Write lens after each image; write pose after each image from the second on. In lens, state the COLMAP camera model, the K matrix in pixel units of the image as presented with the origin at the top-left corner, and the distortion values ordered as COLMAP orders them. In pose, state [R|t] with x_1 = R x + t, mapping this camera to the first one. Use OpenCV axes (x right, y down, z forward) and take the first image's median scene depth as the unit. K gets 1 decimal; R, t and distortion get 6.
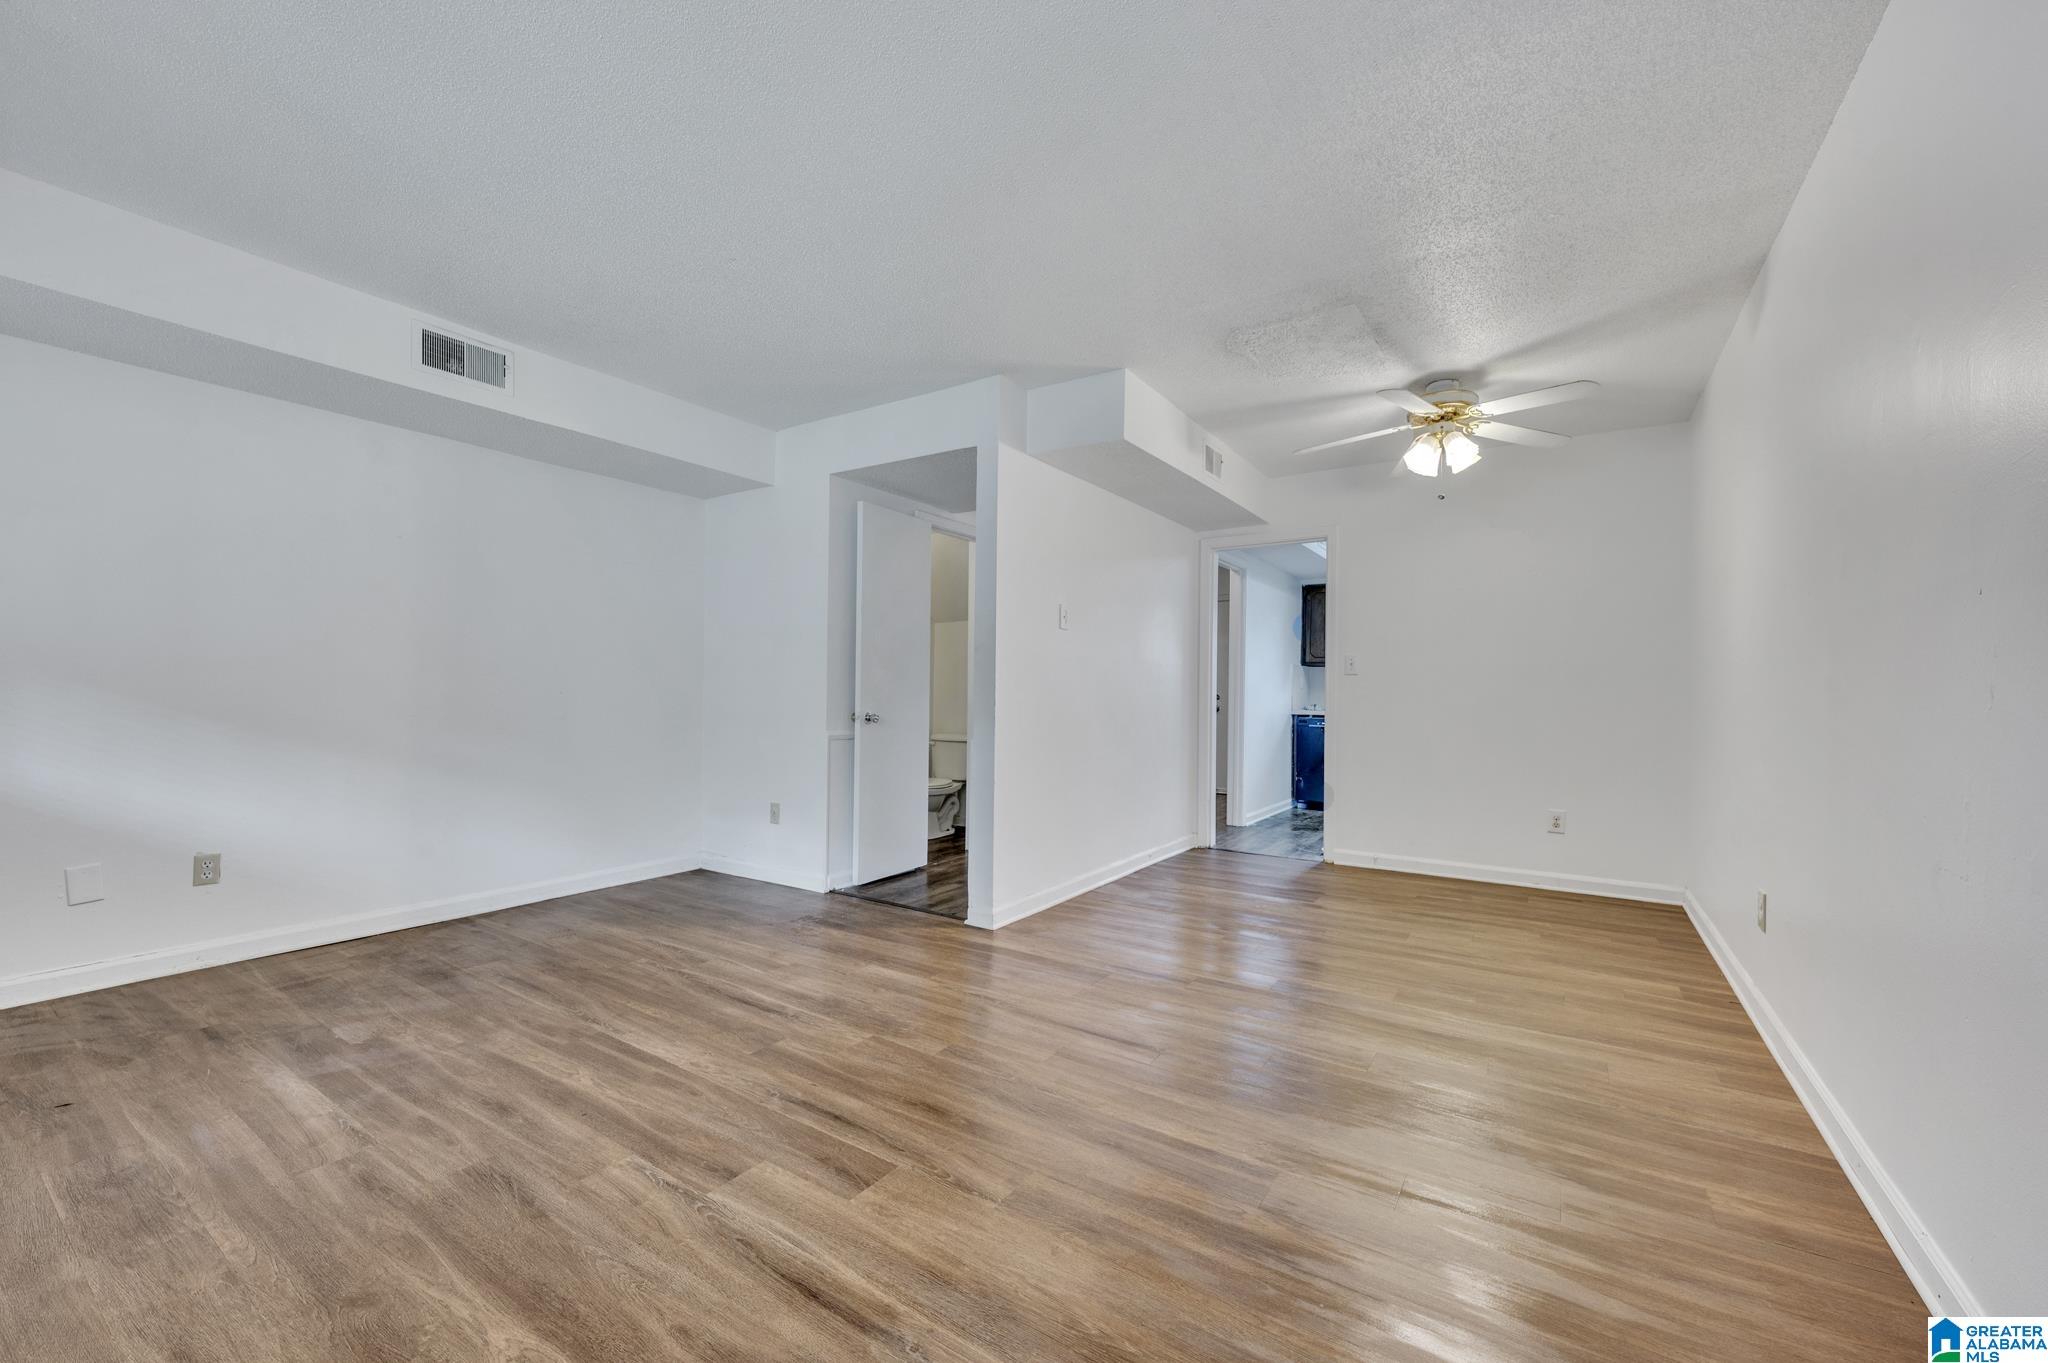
lens RADIAL K [[808.8, 0, 1020.8], [0, 808.8, 690.4], [0, 0, 1]] dist [0.000490, 0.000015]
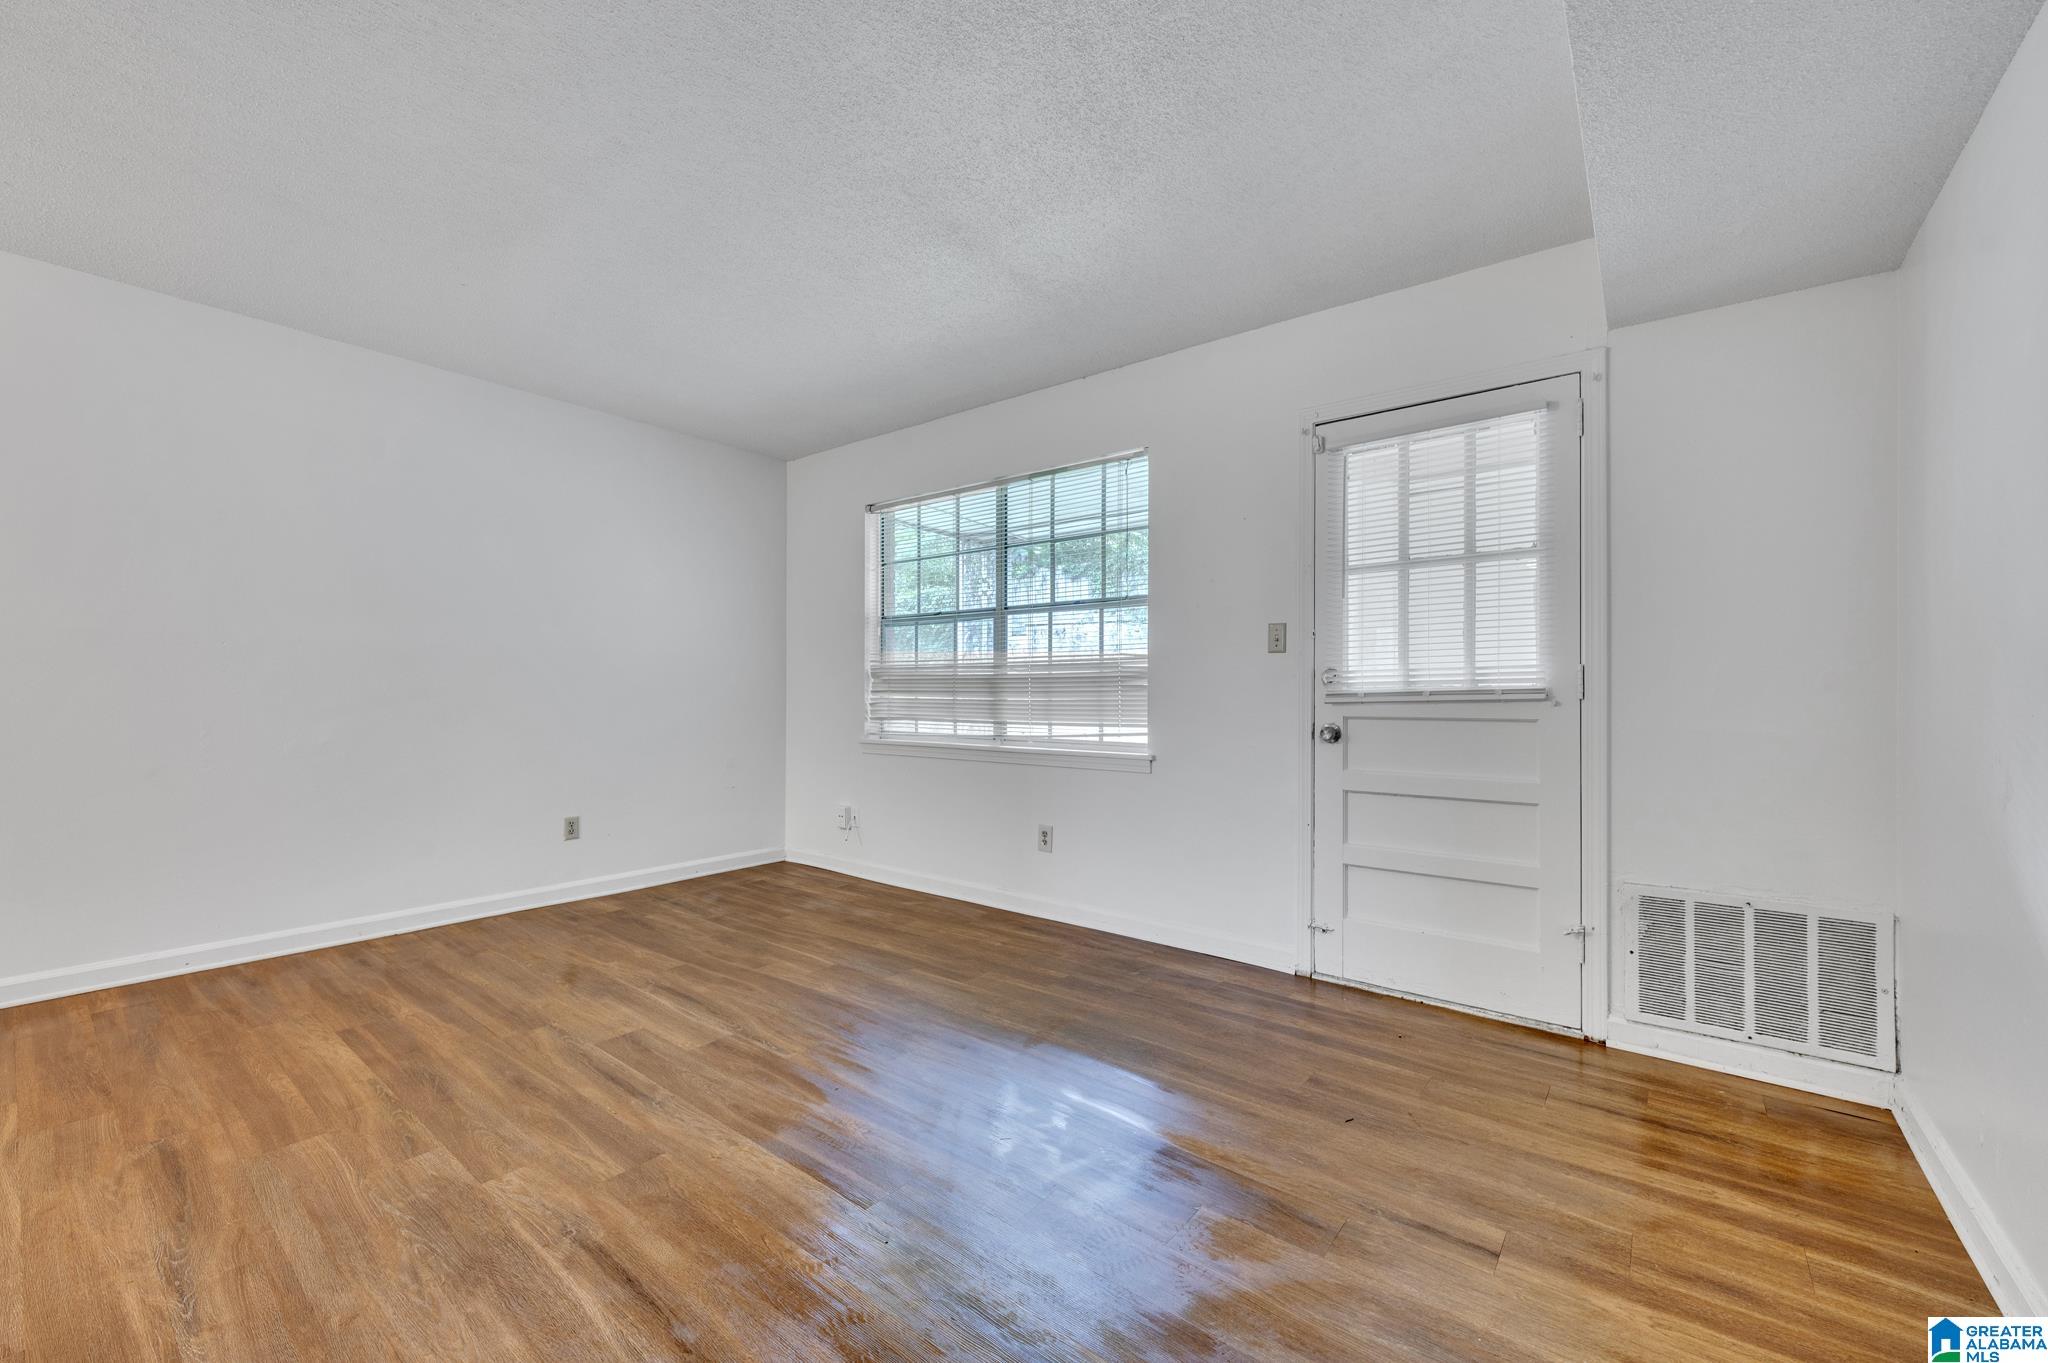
lens RADIAL K [[808.8, 0, 1020.8], [0, 808.8, 690.4], [0, 0, 1]] dist [0.000490, 0.000015]
pose [[-0.996609, -0.016841, 0.080540, -0.835564], [-0.017430, 0.999826, -0.006621, -0.003743], [-0.080414, -0.008003, -0.996729, 1.996055]]
